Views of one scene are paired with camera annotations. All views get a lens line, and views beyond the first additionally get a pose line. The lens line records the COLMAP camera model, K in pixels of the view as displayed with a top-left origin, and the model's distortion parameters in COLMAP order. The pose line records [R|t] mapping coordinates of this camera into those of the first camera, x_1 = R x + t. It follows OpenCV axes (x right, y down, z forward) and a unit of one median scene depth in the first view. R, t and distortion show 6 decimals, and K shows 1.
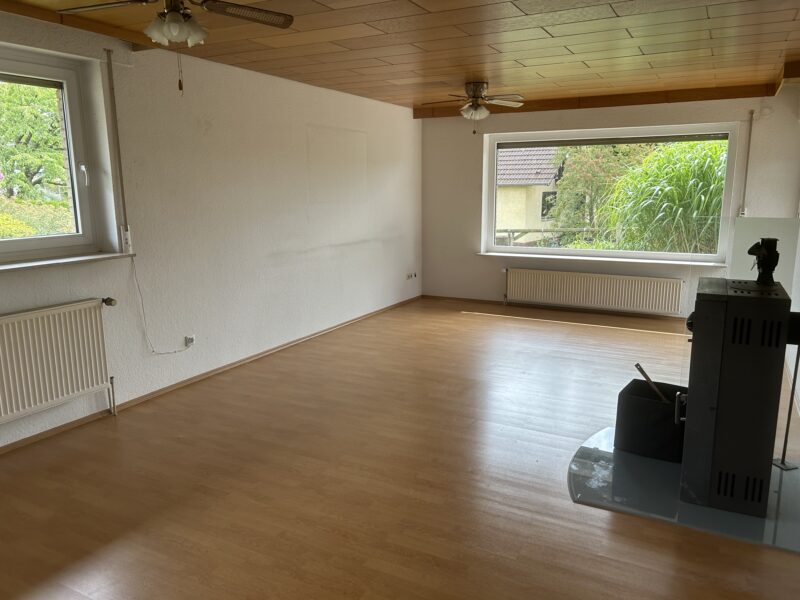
lens RADIAL K [[598.6, 0, 407.0], [0, 598.6, 299.3], [0, 0, 1]] dist [0.034179, -0.028799]
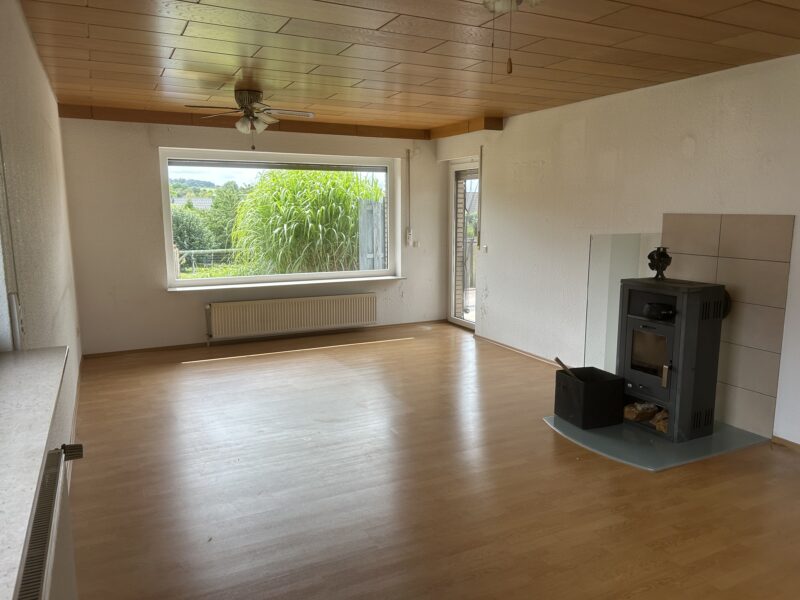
lens RADIAL K [[598.6, 0, 402.8], [0, 598.6, 300.3], [0, 0, 1]] dist [0.034179, -0.028799]
pose [[0.584369, -0.120955, 0.802423, -0.451704], [0.148586, 0.988060, 0.040730, -0.061322], [-0.797769, 0.095427, 0.595364, 0.311743]]
